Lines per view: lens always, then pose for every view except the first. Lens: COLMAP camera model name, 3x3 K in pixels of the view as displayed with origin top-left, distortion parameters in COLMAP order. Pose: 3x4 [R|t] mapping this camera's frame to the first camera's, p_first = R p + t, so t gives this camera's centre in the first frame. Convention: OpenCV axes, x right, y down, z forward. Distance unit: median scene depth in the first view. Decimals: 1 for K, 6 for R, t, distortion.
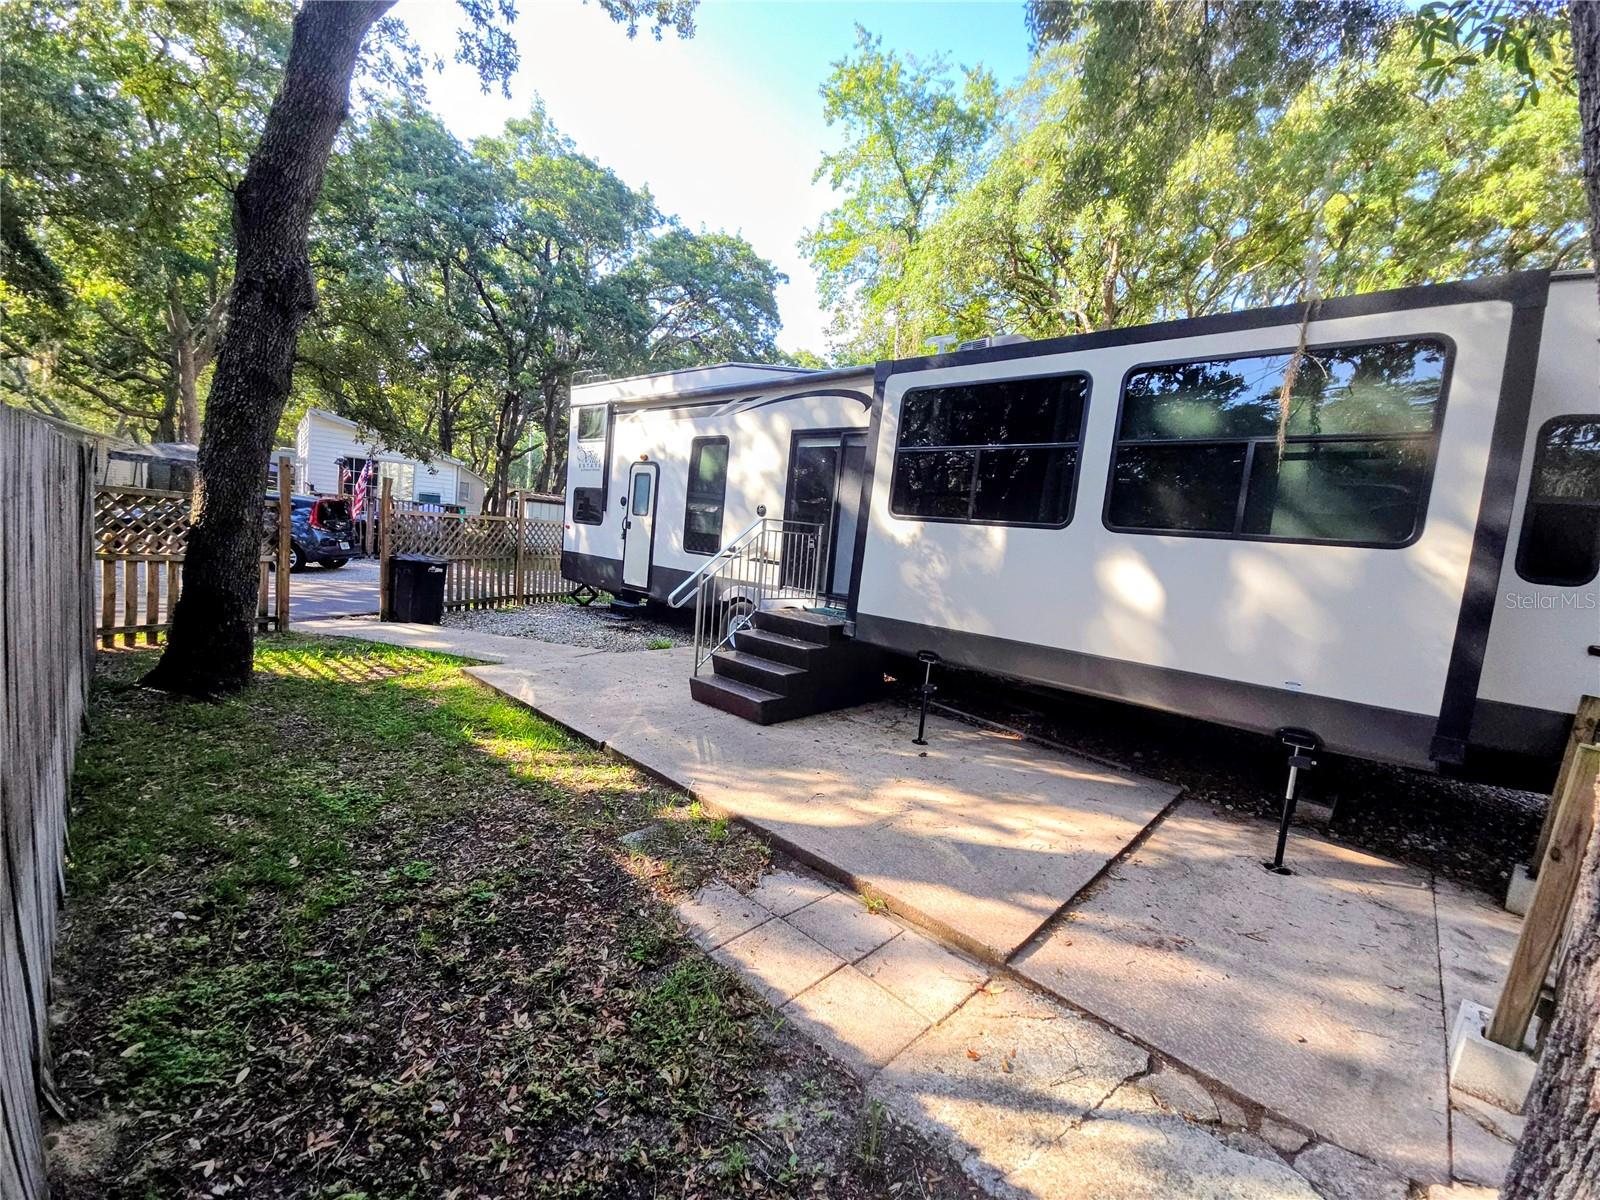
lens RADIAL K [[653.7, 0, 800.0], [0, 653.7, 600.0], [0, 0, 1]] dist [0.006191, -0.000097]
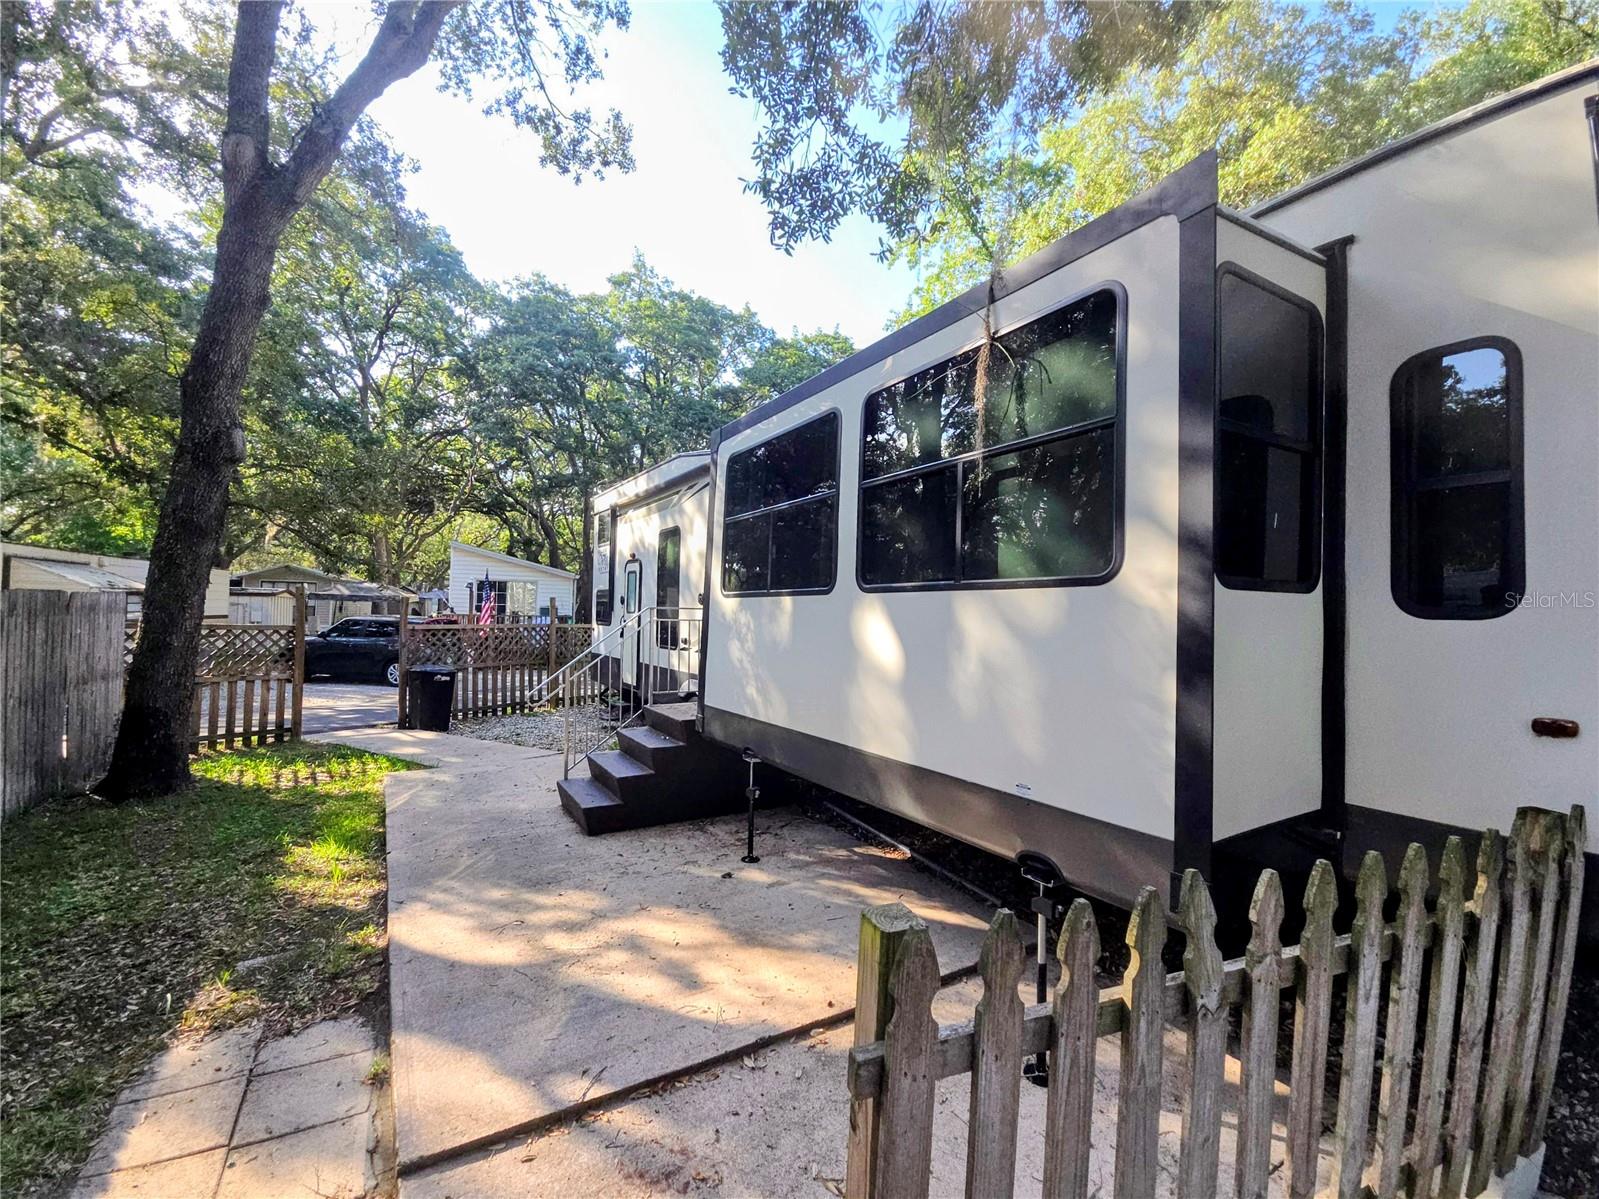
lens RADIAL K [[678.8, 0, 799.5], [0, 678.8, 599.5], [0, 0, 1]] dist [0.004054, -0.000315]
pose [[0.956457, -0.081882, -0.280154, 0.480236], [0.042698, 0.988769, -0.143220, 0.015661], [0.288735, 0.125021, 0.949211, 0.146712]]
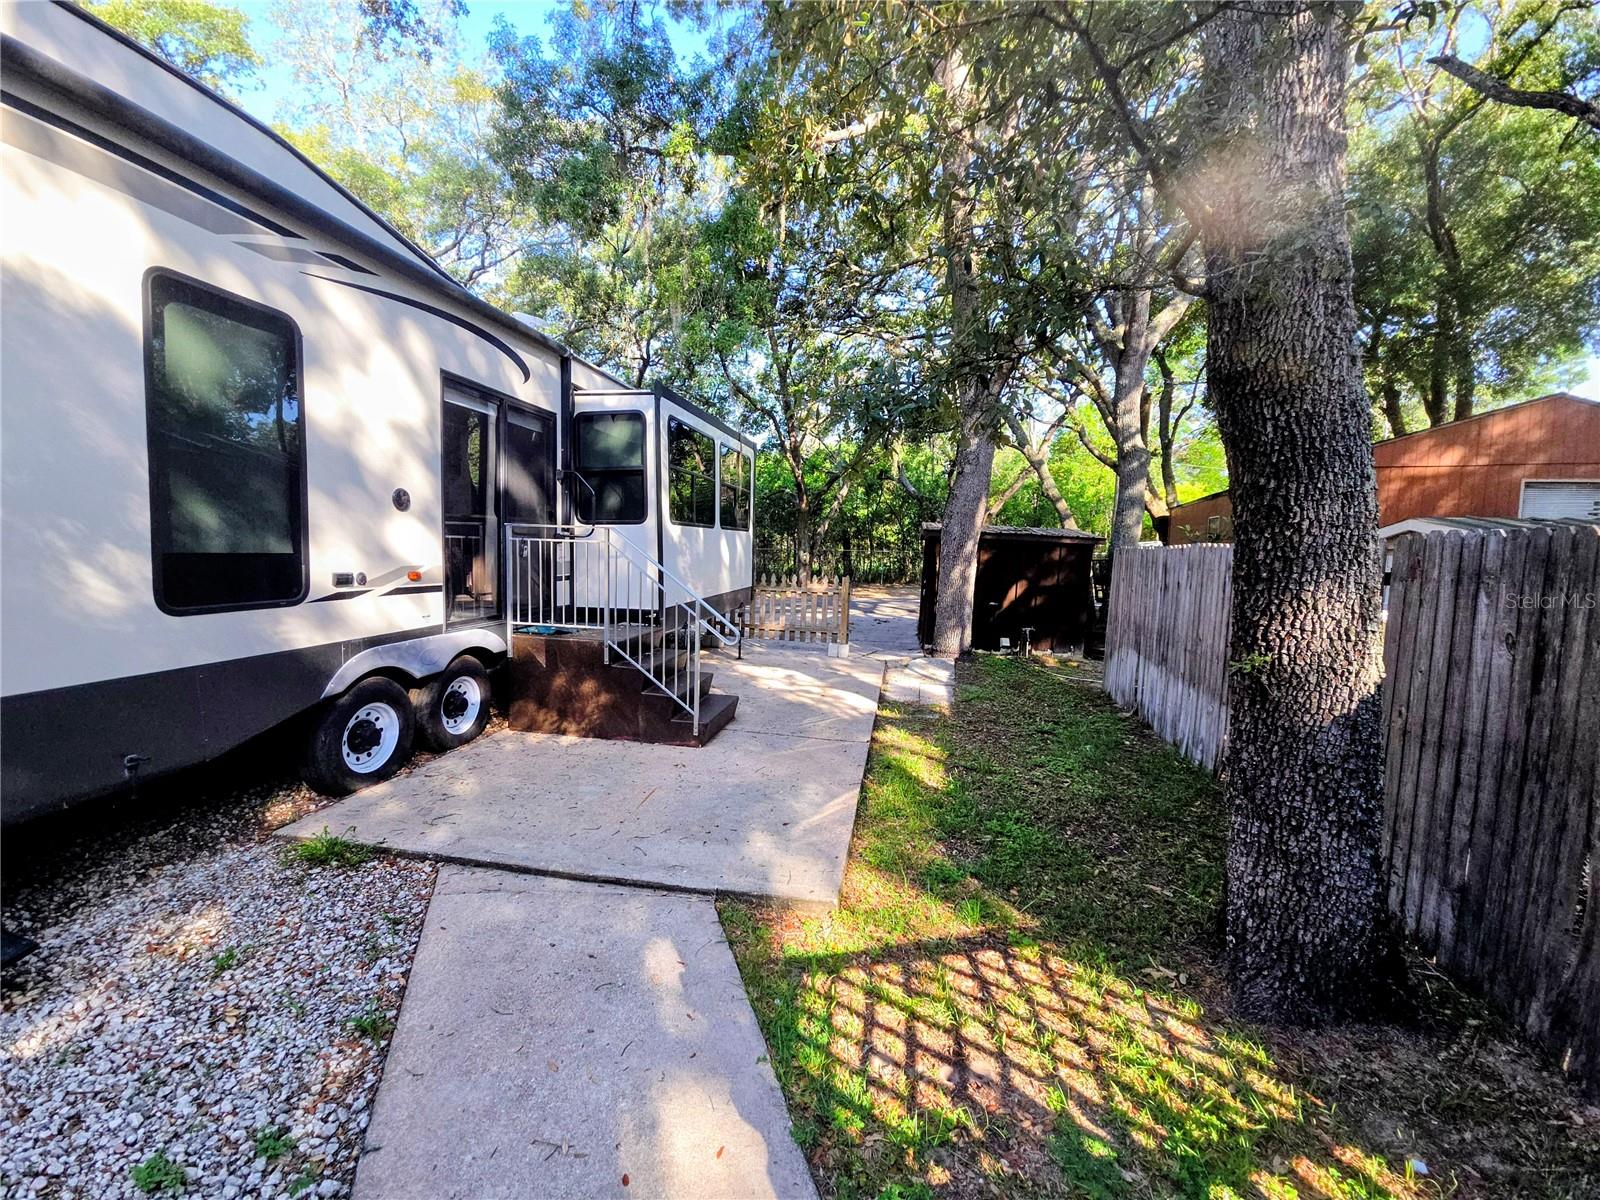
lens RADIAL K [[653.7, 0, 800.0], [0, 653.7, 600.0], [0, 0, 1]] dist [0.006191, -0.000097]
pose [[-0.534020, -0.177957, 0.826531, -0.954439], [0.005864, 0.976794, 0.214099, -0.231182], [-0.845451, 0.119180, -0.520585, 1.382701]]
